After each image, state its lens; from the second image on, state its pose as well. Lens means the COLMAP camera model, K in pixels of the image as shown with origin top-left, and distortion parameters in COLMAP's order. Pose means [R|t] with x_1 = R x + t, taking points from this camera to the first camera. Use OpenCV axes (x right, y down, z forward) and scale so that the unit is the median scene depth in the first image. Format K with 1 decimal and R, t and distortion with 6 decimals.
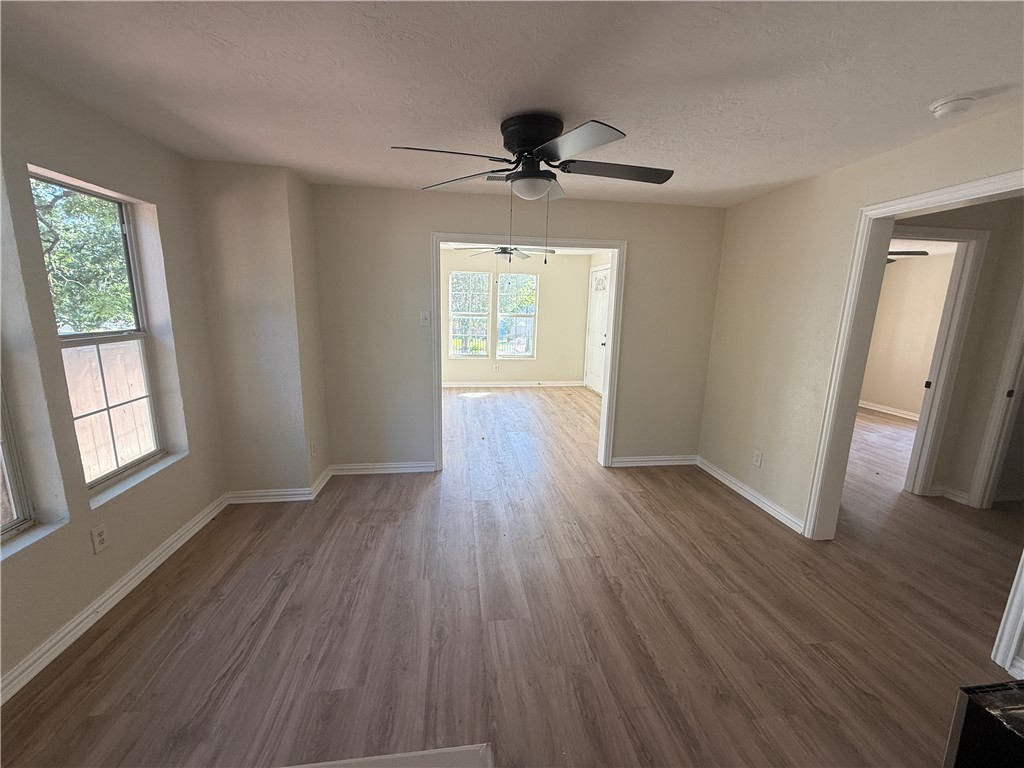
lens RADIAL K [[408.0, 0, 512.0], [0, 408.0, 383.2], [0, 0, 1]] dist [0.001418, -0.000241]
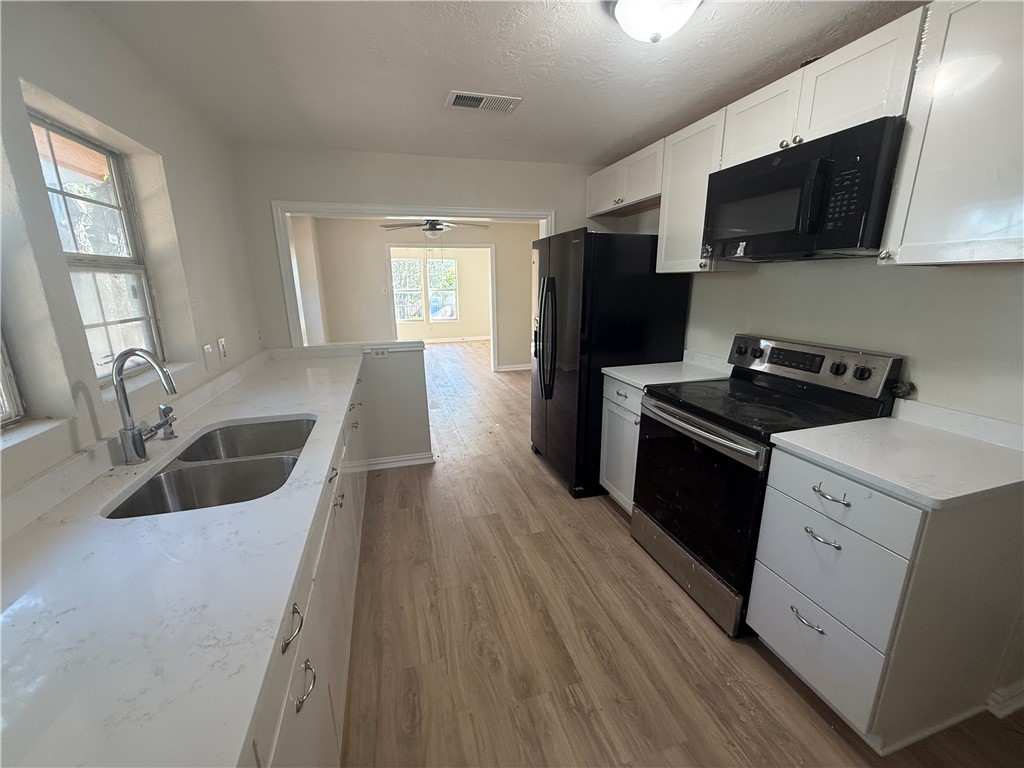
lens RADIAL K [[408.0, 0, 511.4], [0, 408.0, 380.8], [0, 0, 1]] dist [0.001418, -0.000241]
pose [[0.986983, -0.079604, 0.139744, 0.025854], [0.072025, 0.995686, 0.058490, 0.076154], [-0.143797, -0.047663, 0.988459, -0.404789]]
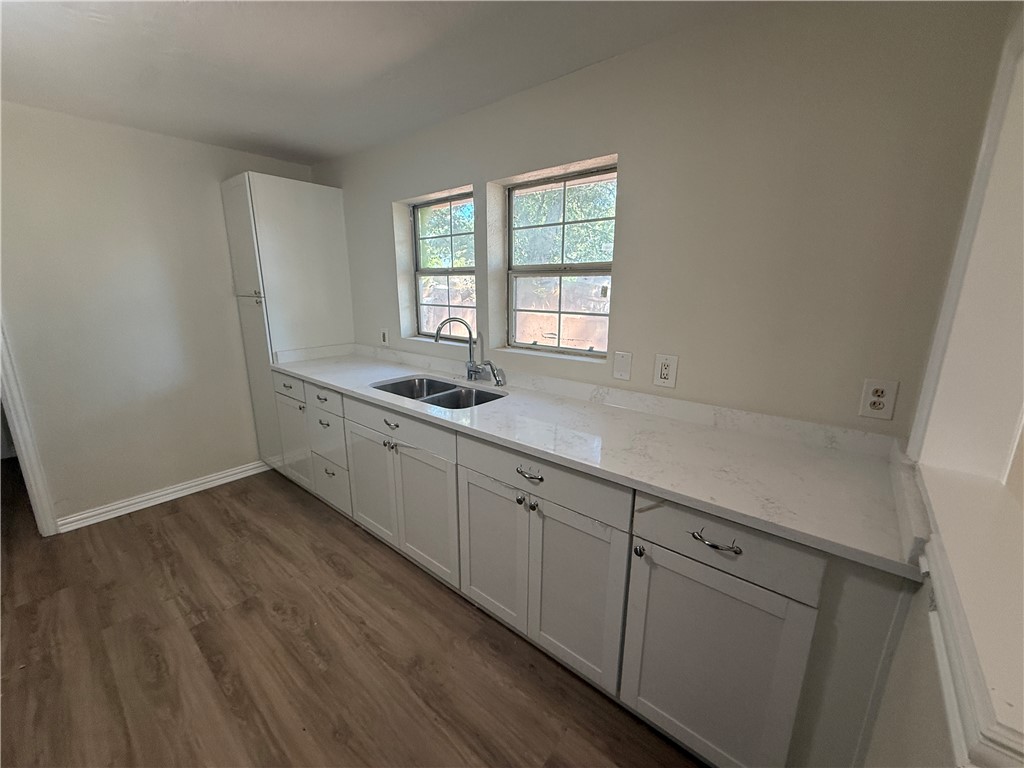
lens RADIAL K [[408.0, 0, 511.3], [0, 408.0, 385.3], [0, 0, 1]] dist [0.001418, -0.000241]
pose [[-0.738302, 0.124654, -0.662851, 0.315609], [-0.155006, 0.925108, 0.346624, -0.339824], [0.656417, 0.358659, -0.663688, 1.869097]]
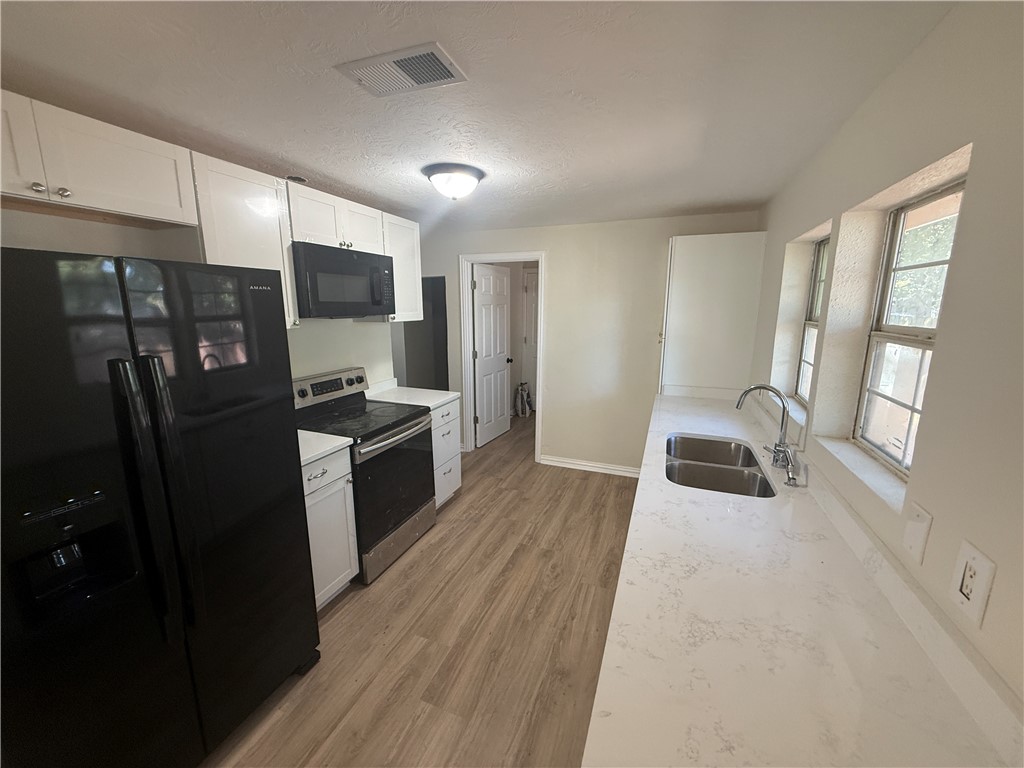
lens RADIAL K [[408.0, 0, 510.1], [0, 408.0, 385.5], [0, 0, 1]] dist [0.001418, -0.000241]
pose [[-0.871482, -0.129252, 0.473088, -0.524329], [0.063420, 0.926845, 0.370049, -0.534371], [-0.486309, 0.352495, -0.799532, 2.019218]]
